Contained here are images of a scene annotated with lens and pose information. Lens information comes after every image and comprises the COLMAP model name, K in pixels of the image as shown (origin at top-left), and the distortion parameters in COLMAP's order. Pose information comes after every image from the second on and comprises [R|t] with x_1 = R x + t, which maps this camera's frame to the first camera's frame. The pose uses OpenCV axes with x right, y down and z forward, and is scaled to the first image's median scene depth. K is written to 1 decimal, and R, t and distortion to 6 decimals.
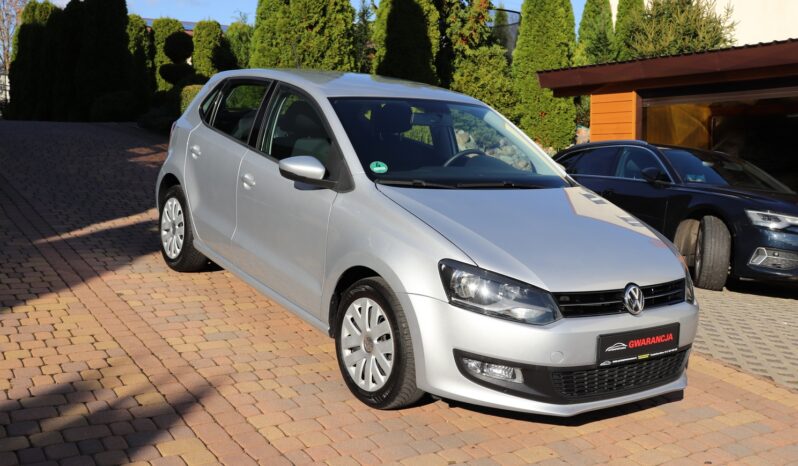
lens RADIAL K [[834.1, 0, 393.8], [0, 834.1, 236.8], [0, 0, 1]] dist [-0.040366, 0.000000]
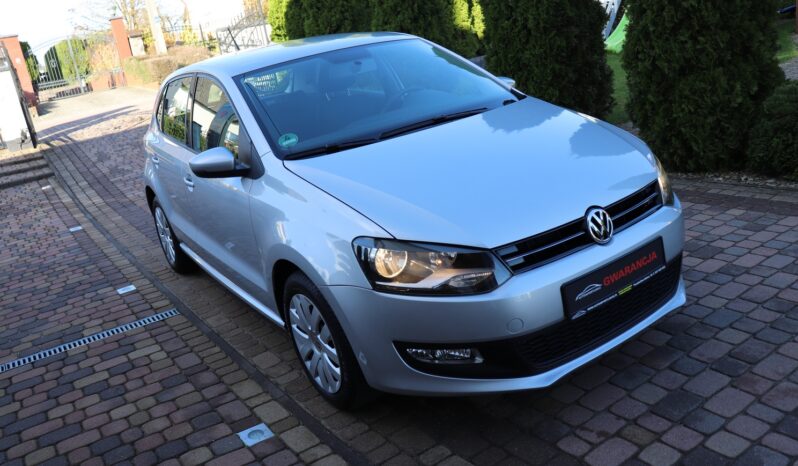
lens RADIAL K [[662.1, 0, 399.5], [0, 662.1, 233.2], [0, 0, 1]] dist [-0.162036, 0.139688]
pose [[0.965279, -0.242671, -0.096685, 0.139462], [0.251412, 0.963531, 0.091657, -0.022348], [0.070916, -0.112782, 0.991086, 0.304933]]
